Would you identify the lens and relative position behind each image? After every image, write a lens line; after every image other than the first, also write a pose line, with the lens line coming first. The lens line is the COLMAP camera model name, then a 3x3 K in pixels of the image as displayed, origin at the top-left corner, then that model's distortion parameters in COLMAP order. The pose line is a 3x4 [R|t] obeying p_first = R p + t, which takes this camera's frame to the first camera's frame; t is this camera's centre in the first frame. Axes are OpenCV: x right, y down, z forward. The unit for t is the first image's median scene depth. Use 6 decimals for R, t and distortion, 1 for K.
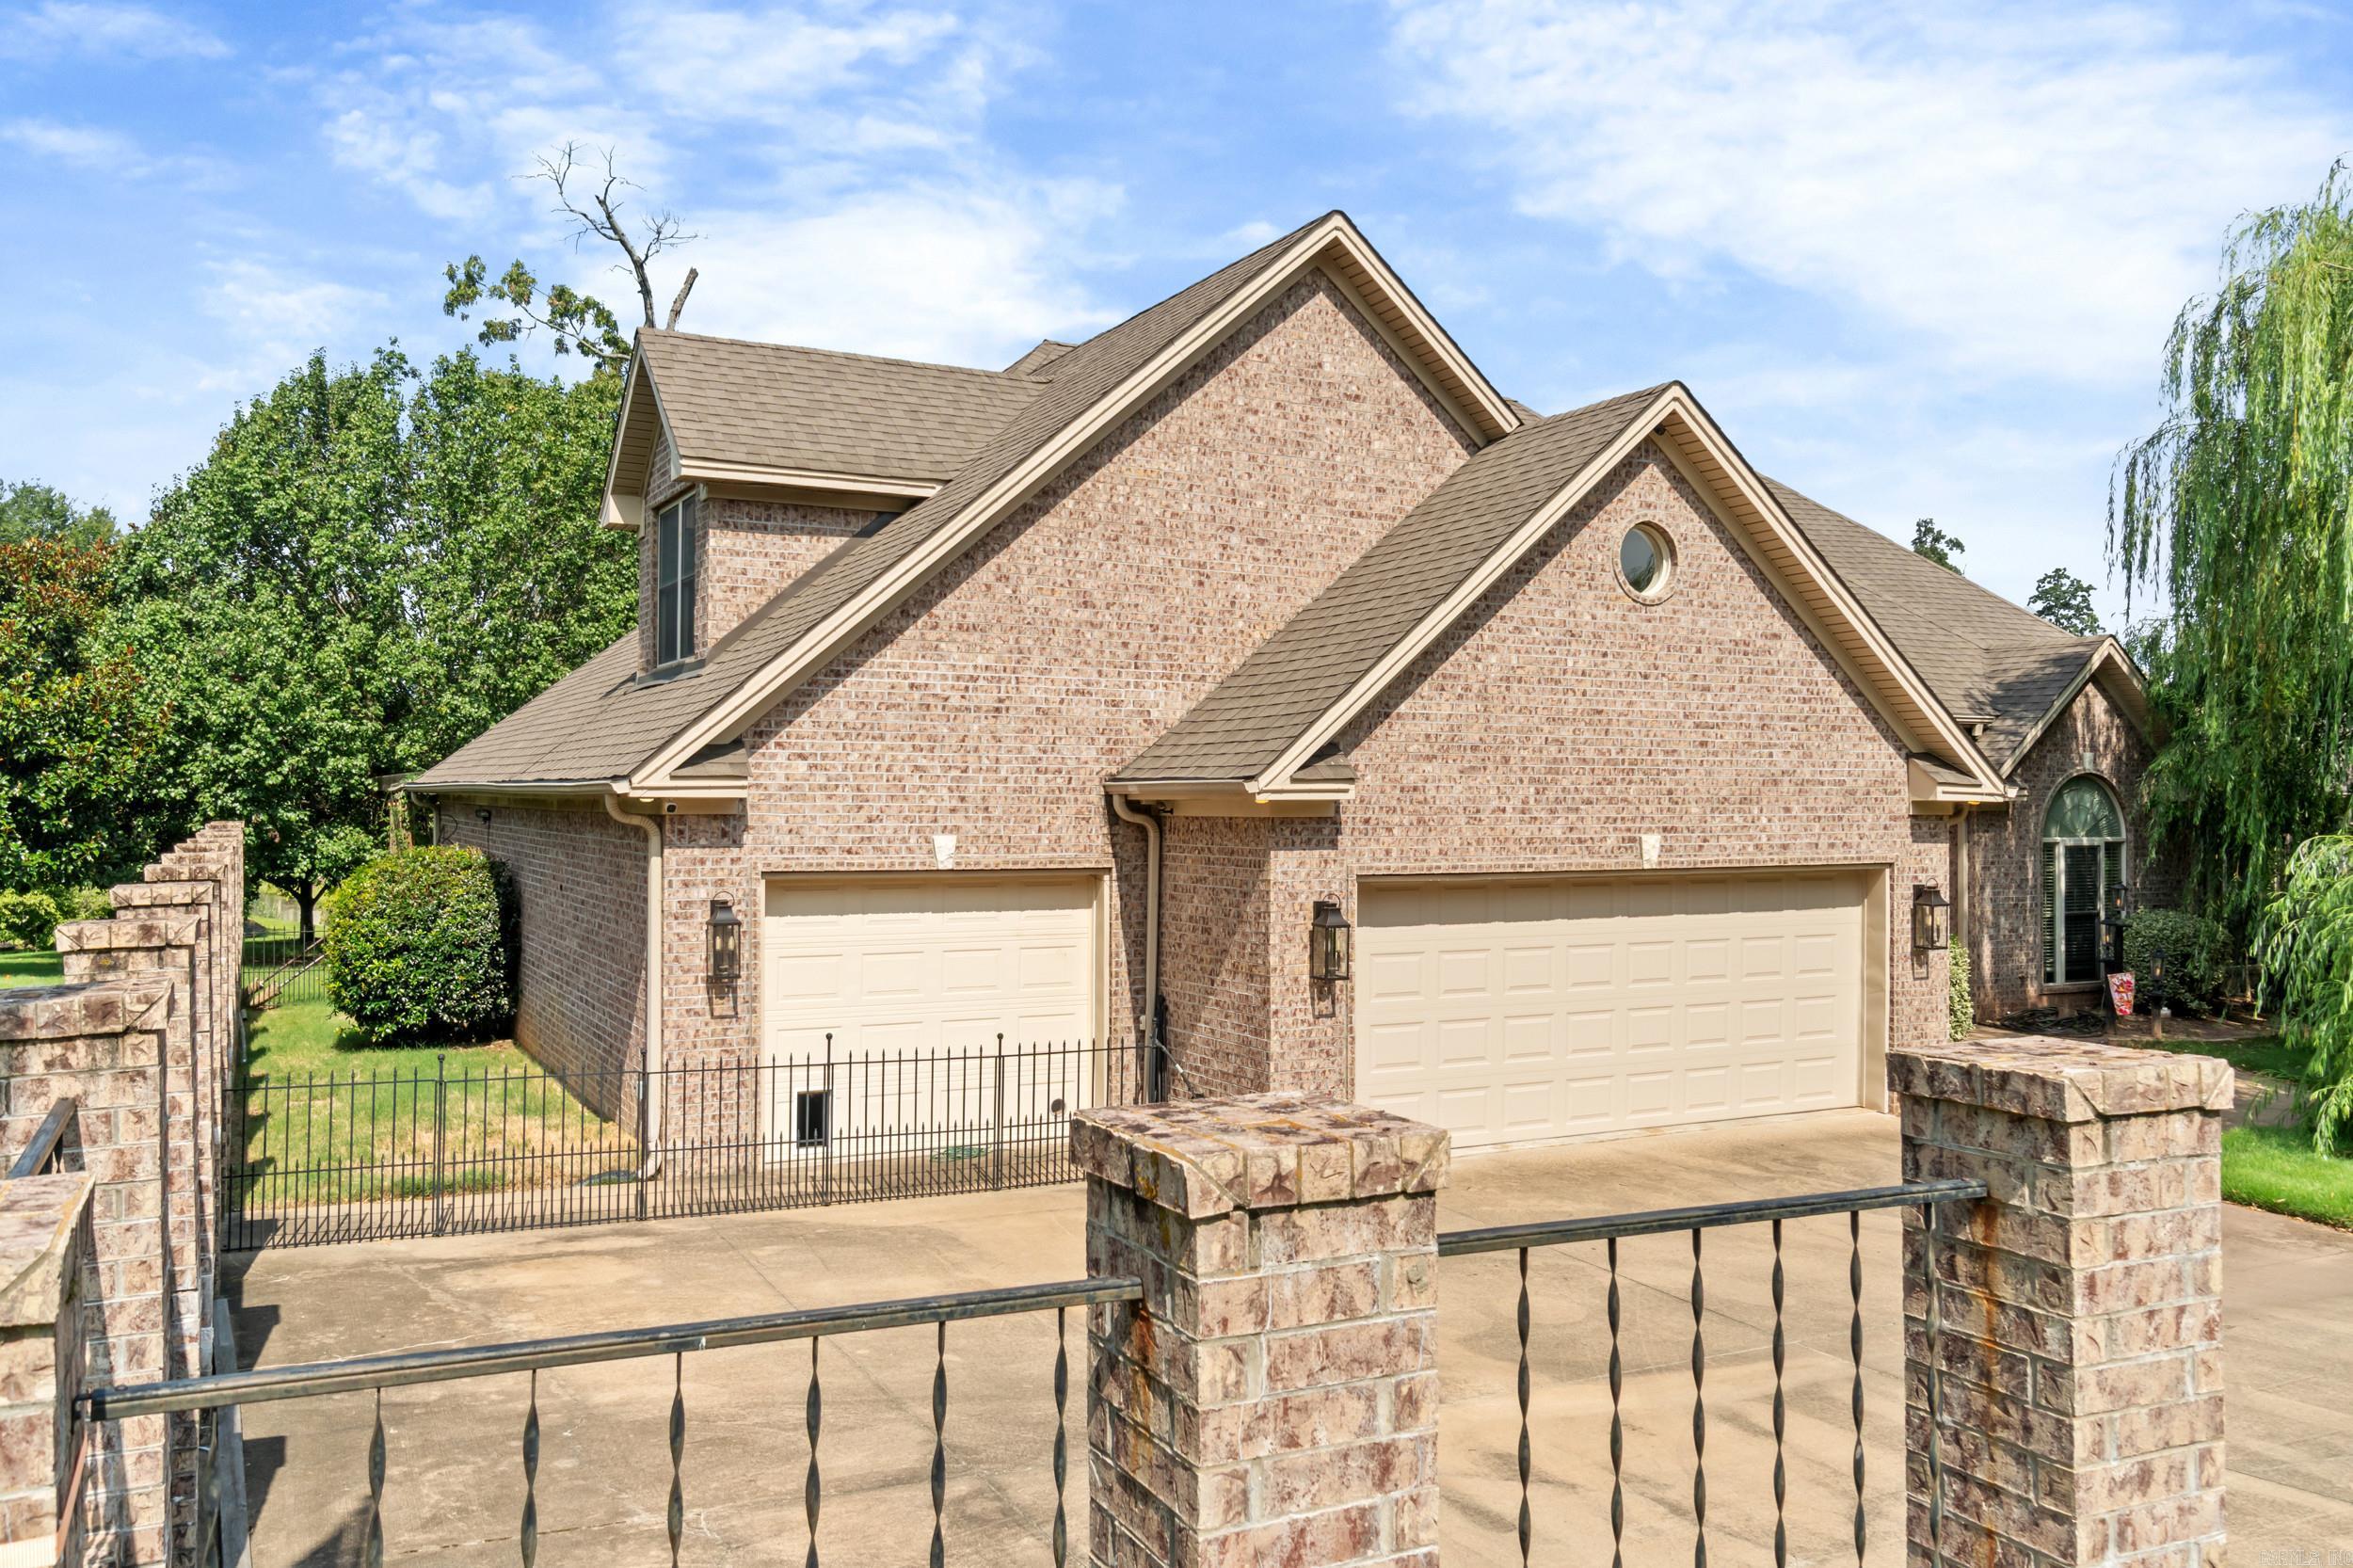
lens RADIAL K [[1792.7, 0, 1177.4], [0, 1792.7, 785.9], [0, 0, 1]] dist [0.012531, 0.001947]
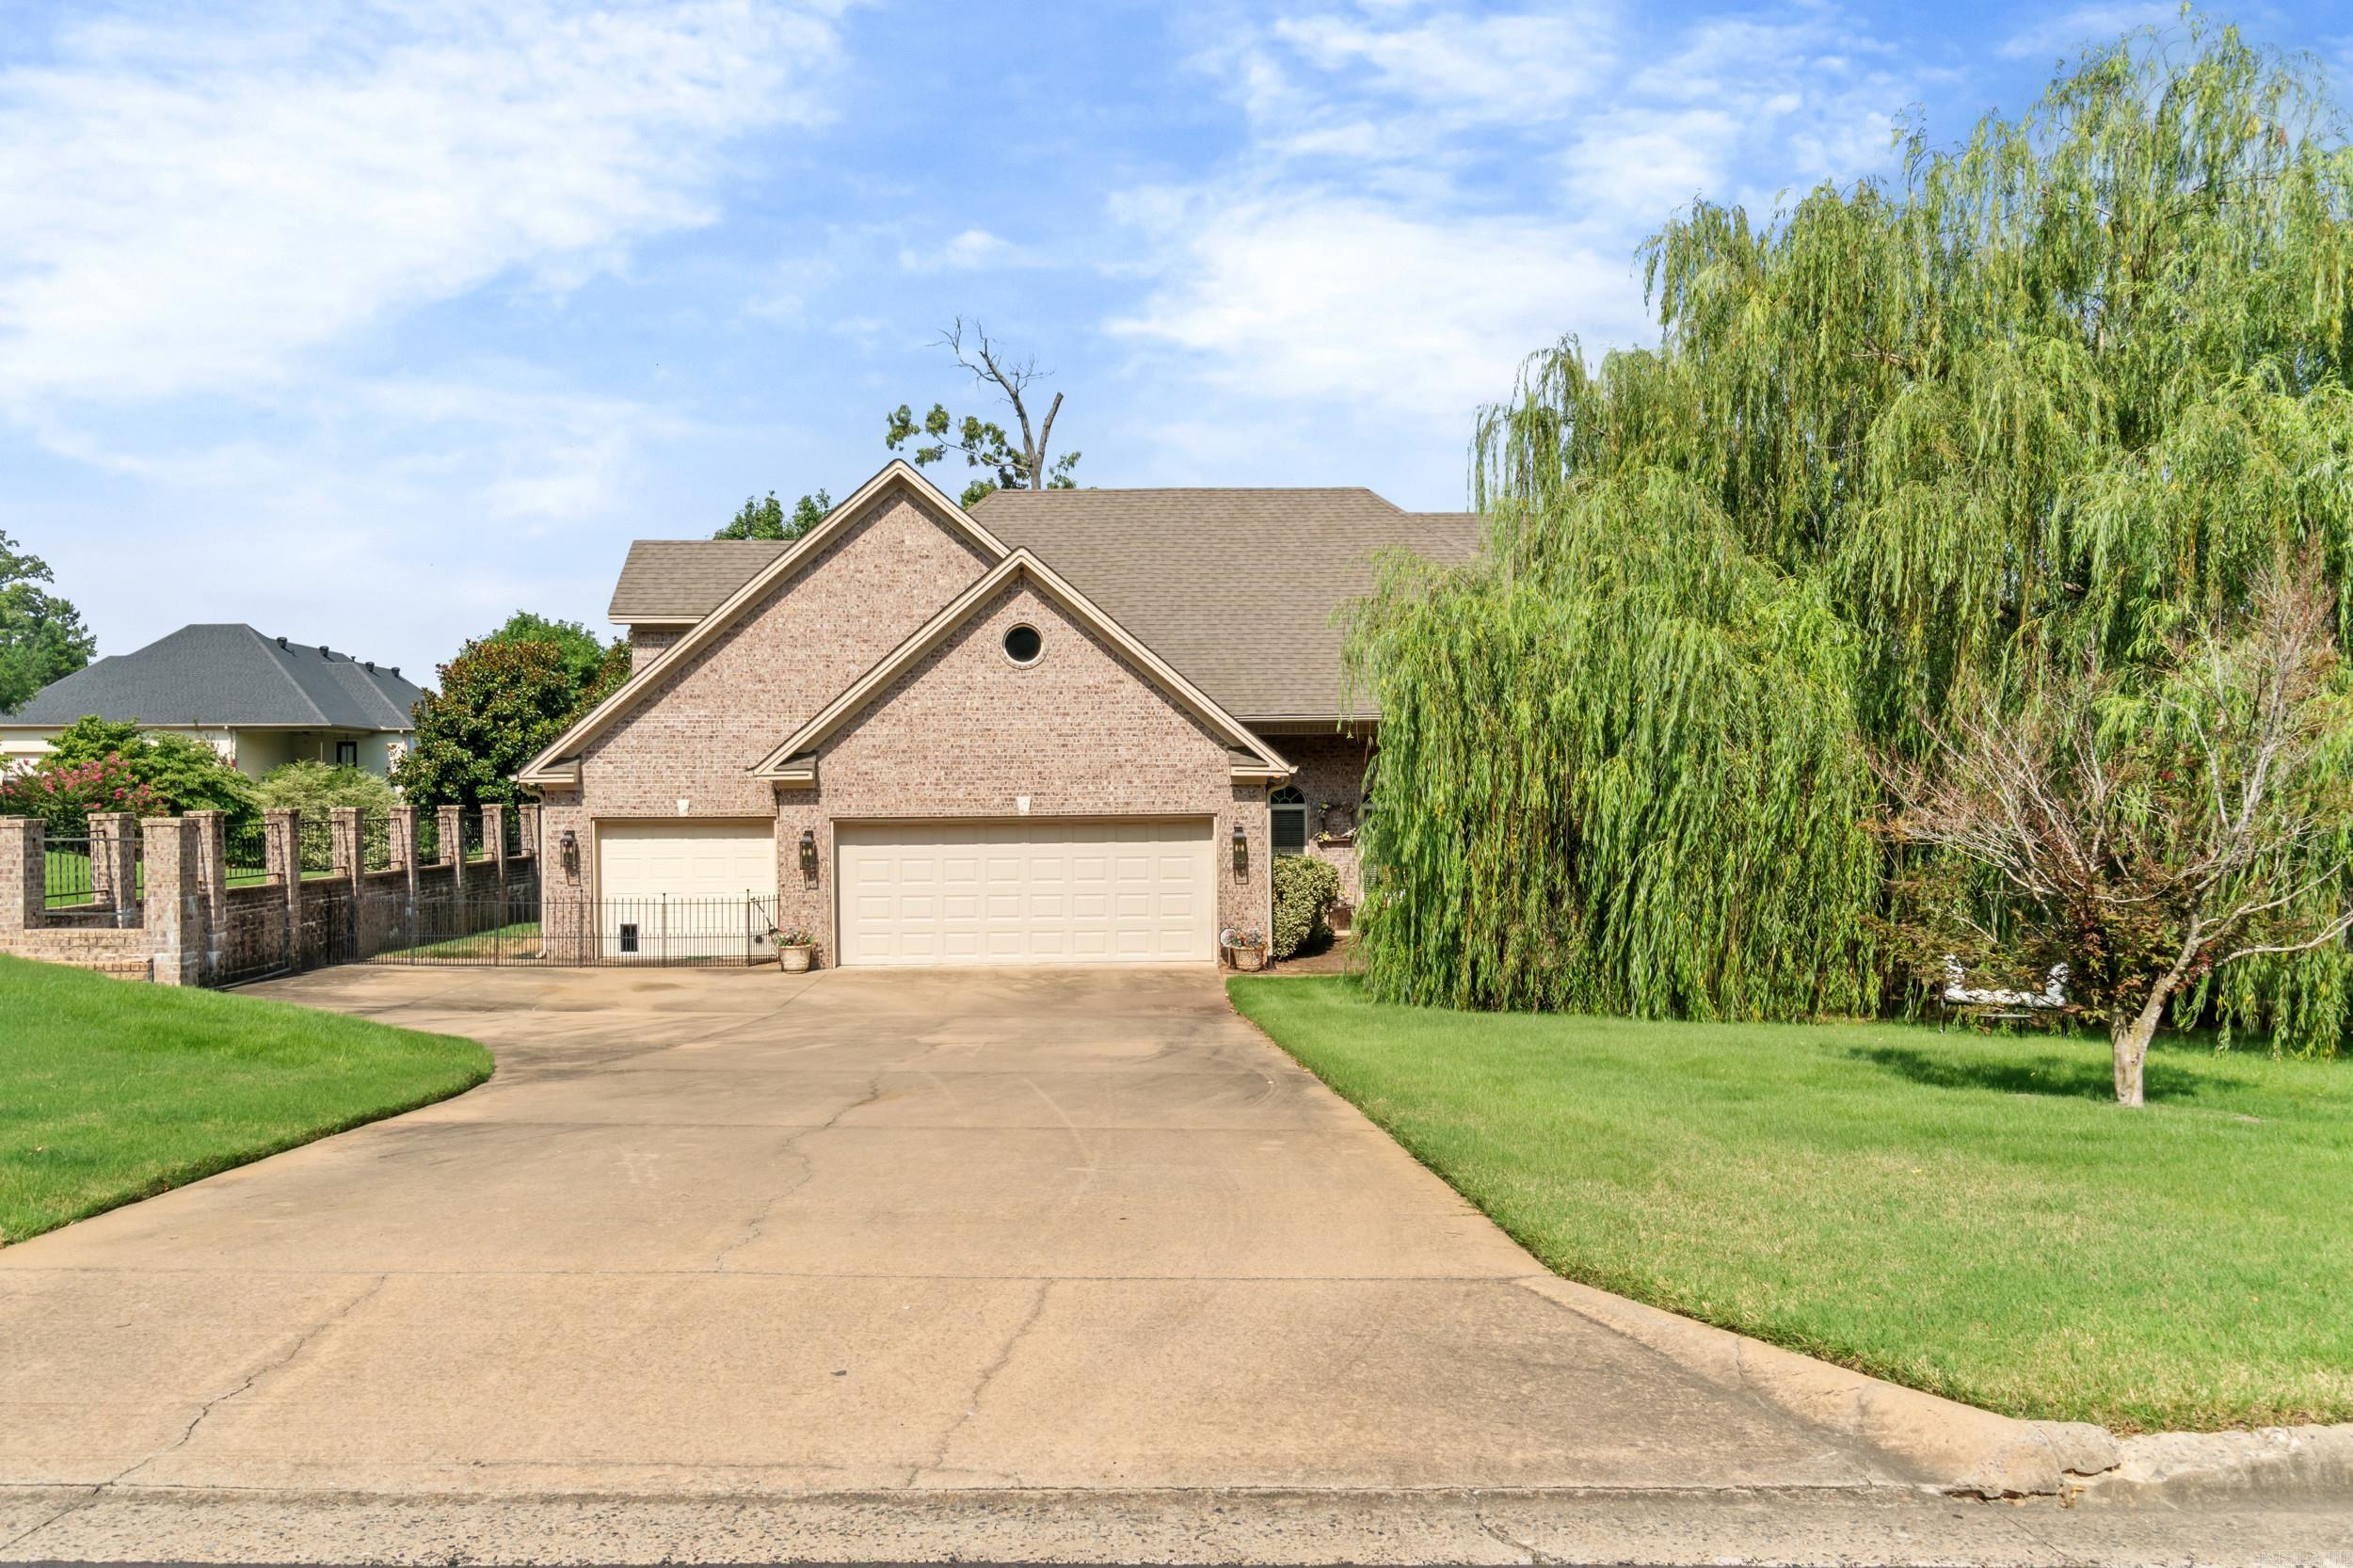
lens RADIAL K [[1792.7, 0, 1171.1], [0, 1792.7, 789.5], [0, 0, 1]] dist [0.012531, 0.001947]
pose [[0.906885, -0.011946, -0.421210, 1.162173], [0.014431, 0.999892, 0.002712, 0.017289], [0.421132, -0.008538, 0.906959, -0.574731]]
